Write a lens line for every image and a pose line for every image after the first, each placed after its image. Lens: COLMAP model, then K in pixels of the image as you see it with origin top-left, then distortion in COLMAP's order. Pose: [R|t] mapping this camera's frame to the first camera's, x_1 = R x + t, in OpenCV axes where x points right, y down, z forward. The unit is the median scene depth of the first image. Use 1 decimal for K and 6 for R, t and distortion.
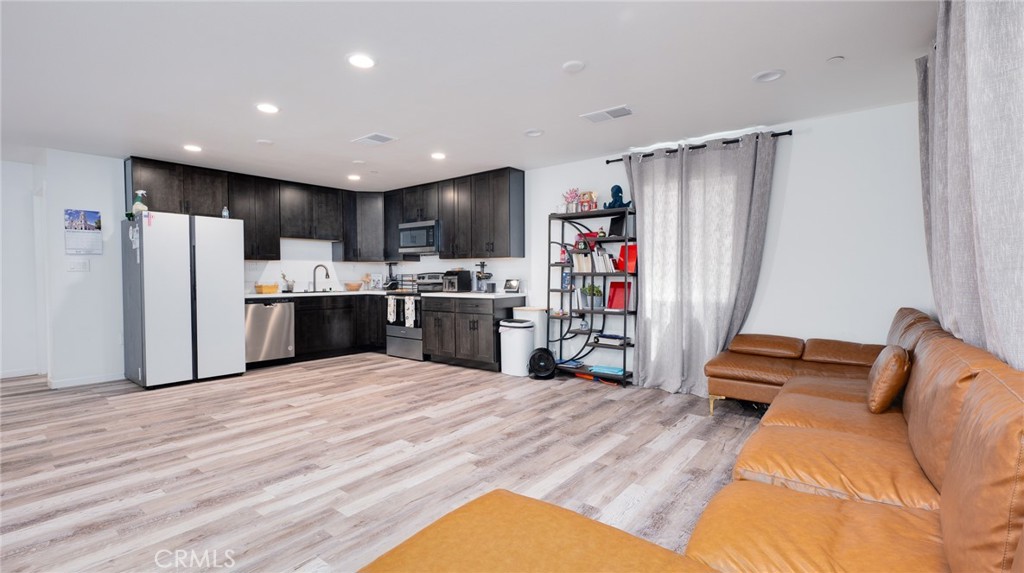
lens RADIAL K [[453.0, 0, 511.9], [0, 453.0, 288.6], [0, 0, 1]] dist [-0.000666, -0.000299]
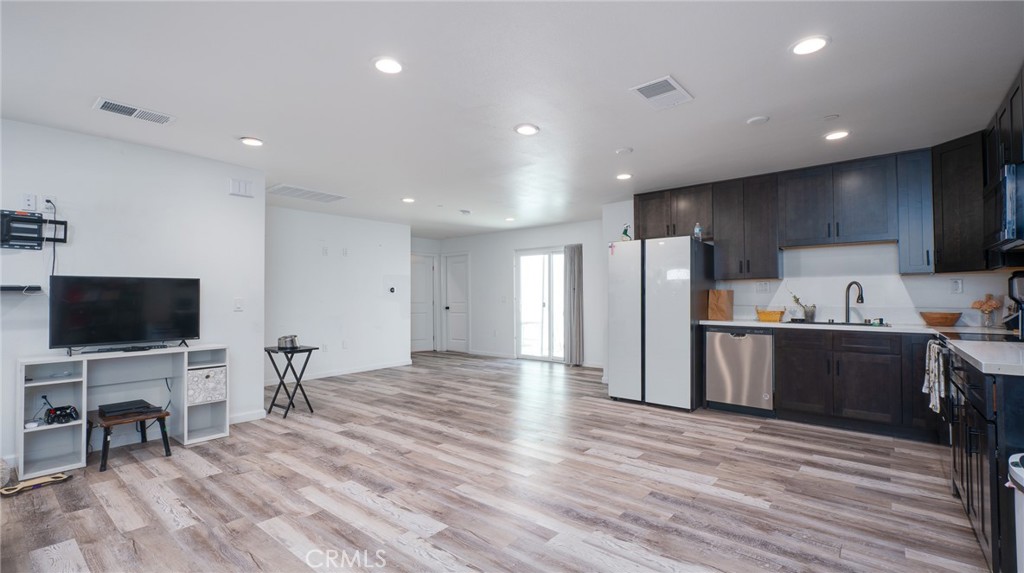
lens RADIAL K [[453.0, 0, 511.9], [0, 453.0, 288.6], [0, 0, 1]] dist [-0.000666, -0.000299]
pose [[-0.029330, -0.017365, -0.999419, 0.366519], [-0.026846, 0.999502, -0.016579, -0.030146], [0.999209, 0.026344, -0.029782, 0.837051]]
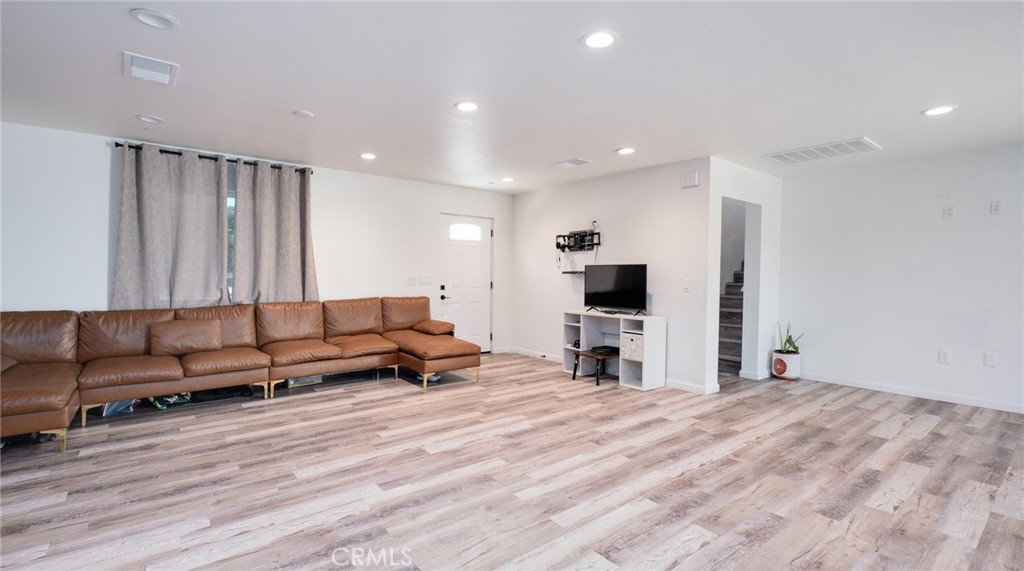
lens RADIAL K [[460.0, 0, 509.2], [0, 460.0, 286.5], [0, 0, 1]] dist [-0.001190, -0.000333]
pose [[-0.972048, -0.013299, 0.234407, -0.476667], [0.000443, 0.998289, 0.058475, -0.061825], [-0.234783, 0.056944, -0.970378, 1.426085]]
